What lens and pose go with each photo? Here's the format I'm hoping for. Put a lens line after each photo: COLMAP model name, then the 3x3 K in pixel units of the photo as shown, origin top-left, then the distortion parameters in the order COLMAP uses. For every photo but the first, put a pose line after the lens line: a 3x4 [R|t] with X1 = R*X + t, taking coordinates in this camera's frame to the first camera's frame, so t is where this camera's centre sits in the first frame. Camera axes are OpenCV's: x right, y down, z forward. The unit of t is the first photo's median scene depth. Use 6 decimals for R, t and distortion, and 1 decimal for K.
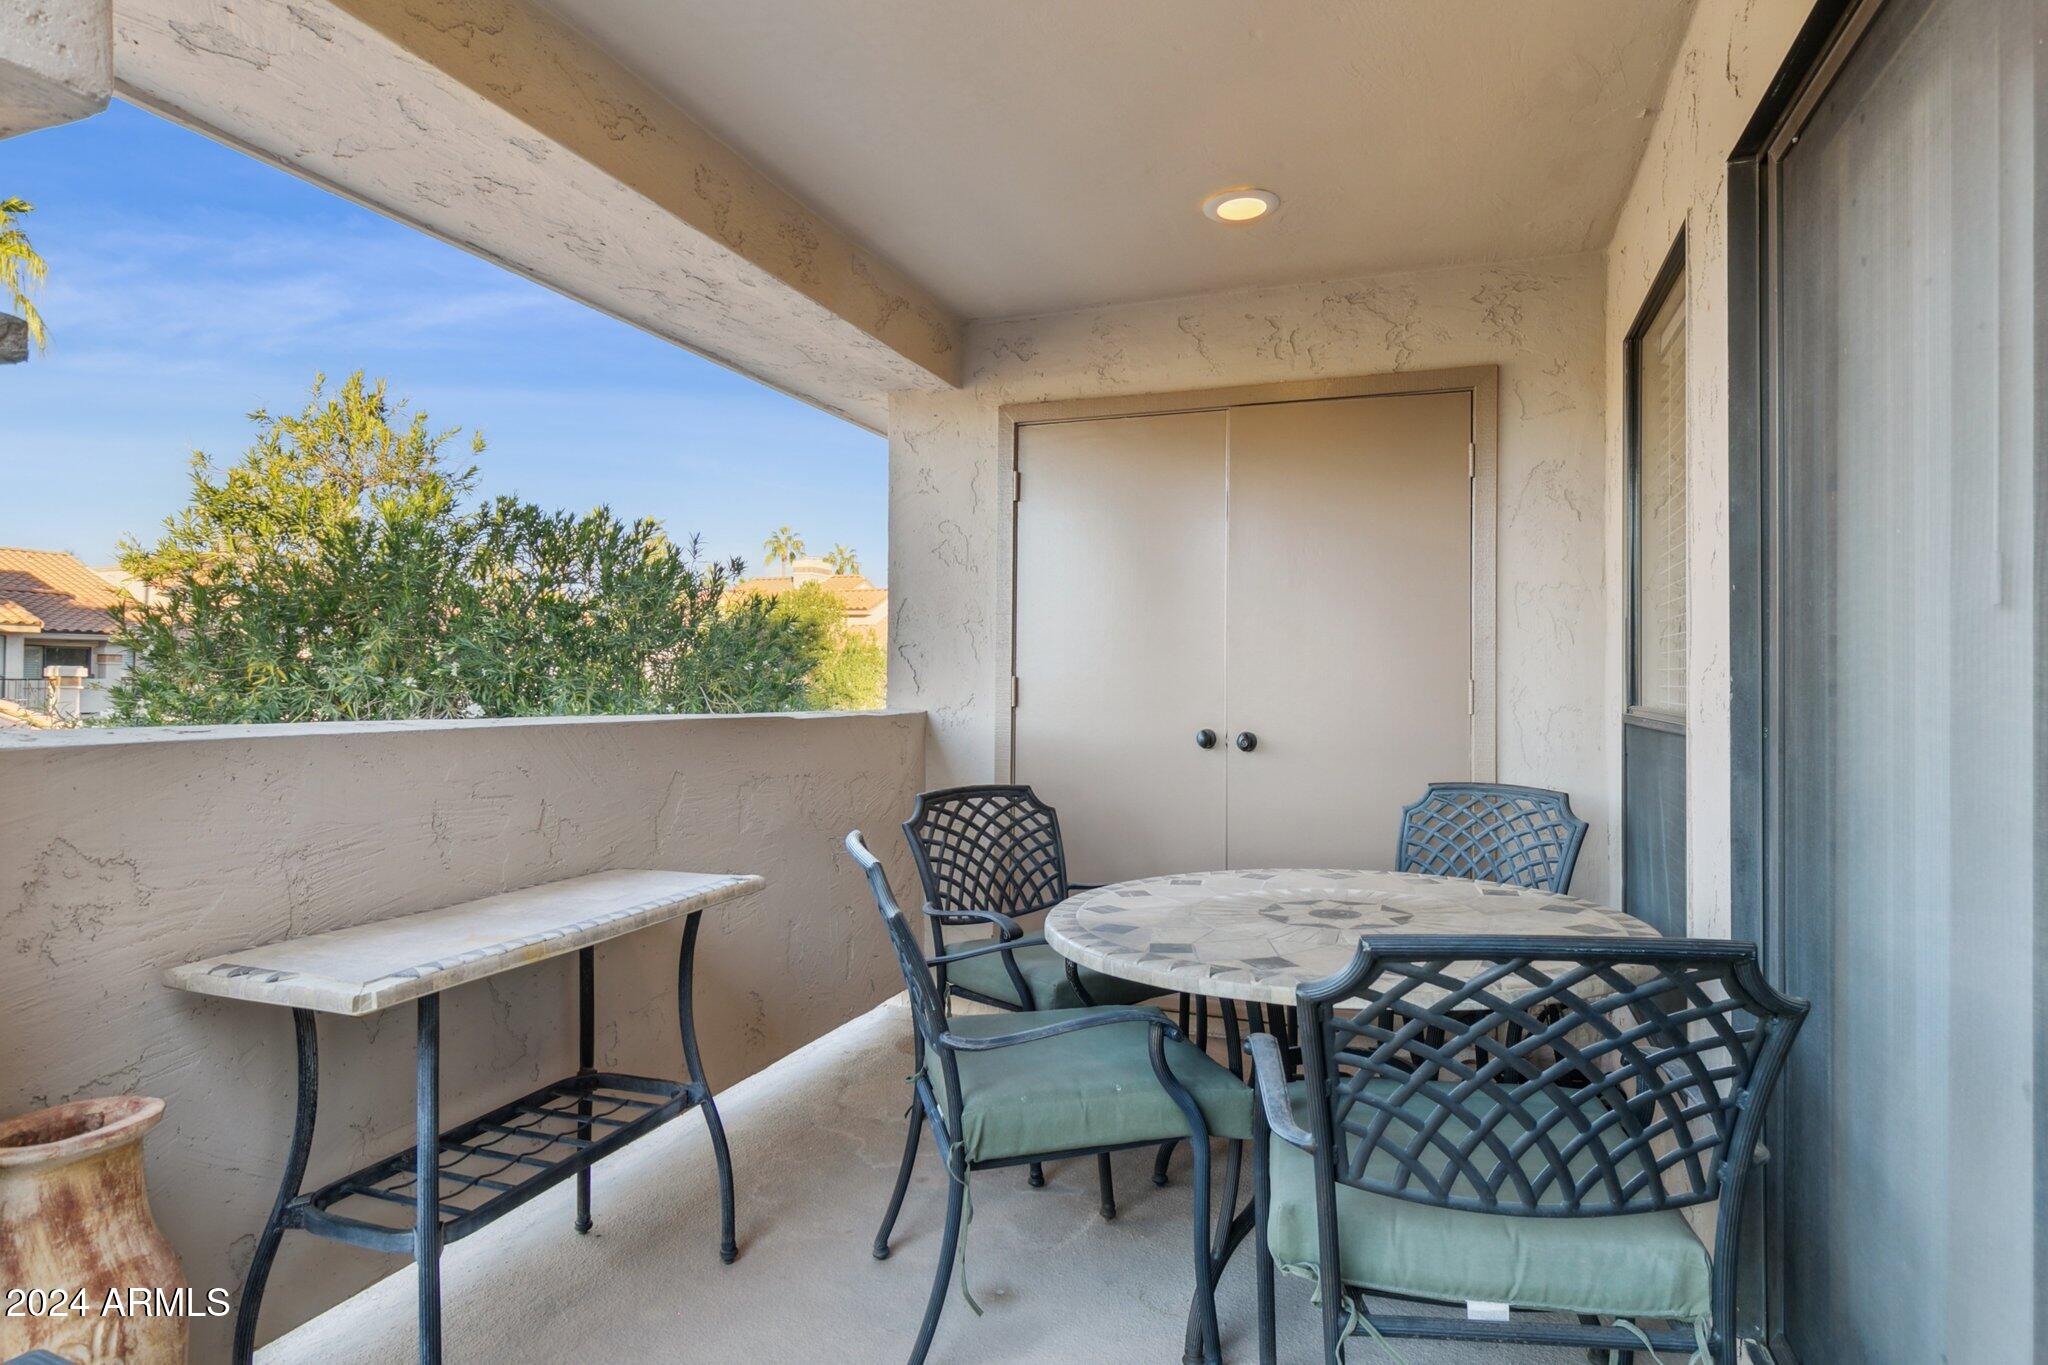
lens RADIAL K [[1100.2, 0, 1024.0], [0, 1100.2, 682.5], [0, 0, 1]] dist [0.003617, 0.000511]
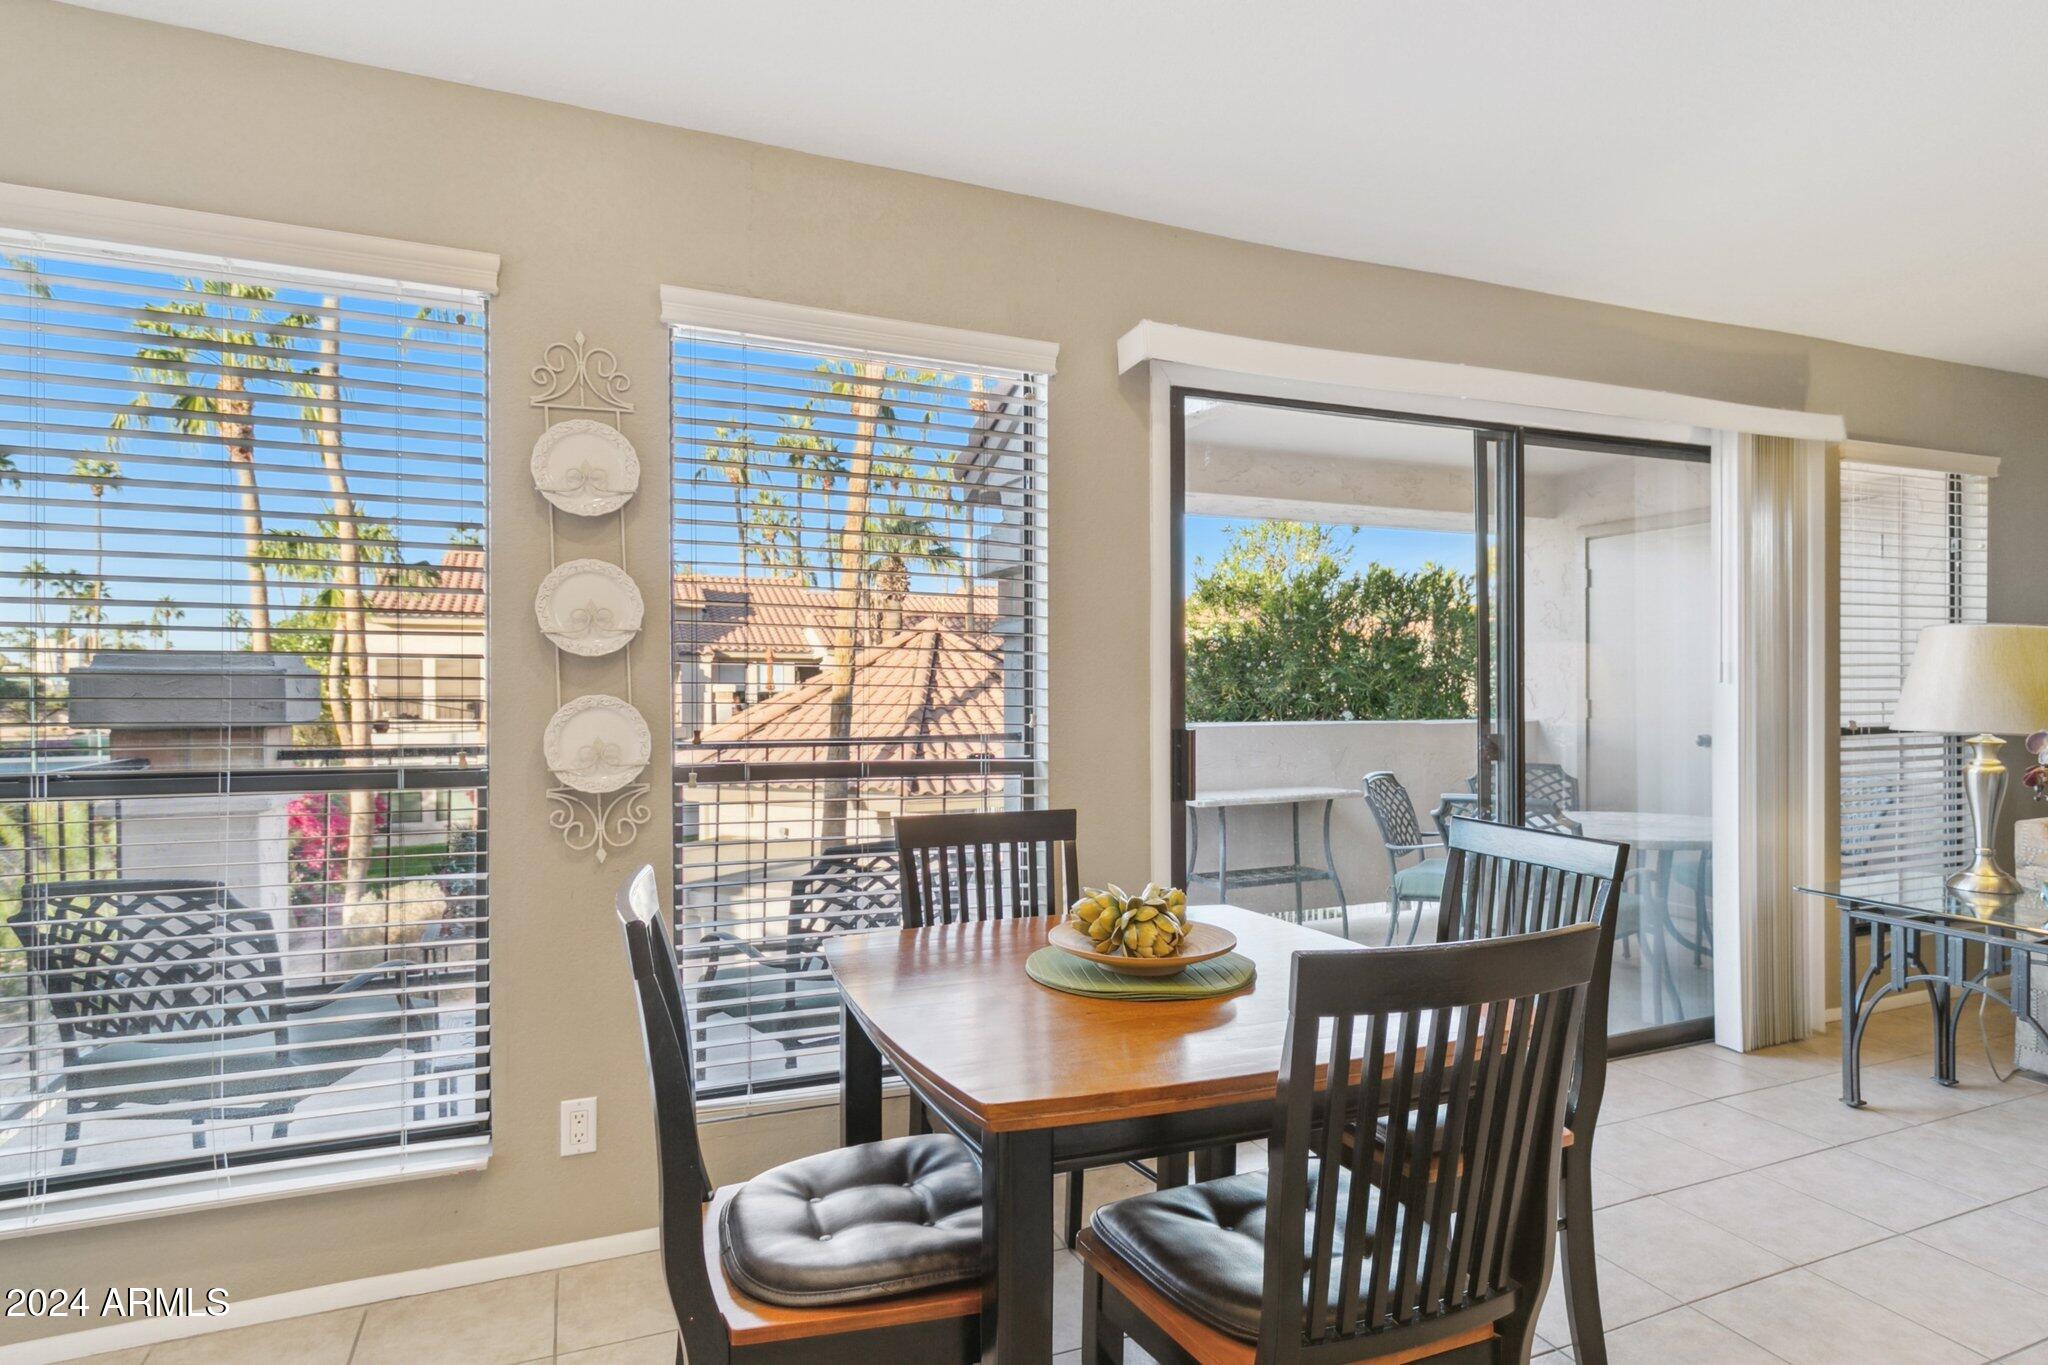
lens RADIAL K [[1100.2, 0, 1024.0], [0, 1100.2, 682.5], [0, 0, 1]] dist [0.003617, 0.000511]
pose [[0.679272, -0.011306, -0.733800, 0.296027], [0.008541, 0.999935, -0.007500, -0.011723], [0.733837, -0.001173, 0.679325, -0.329277]]
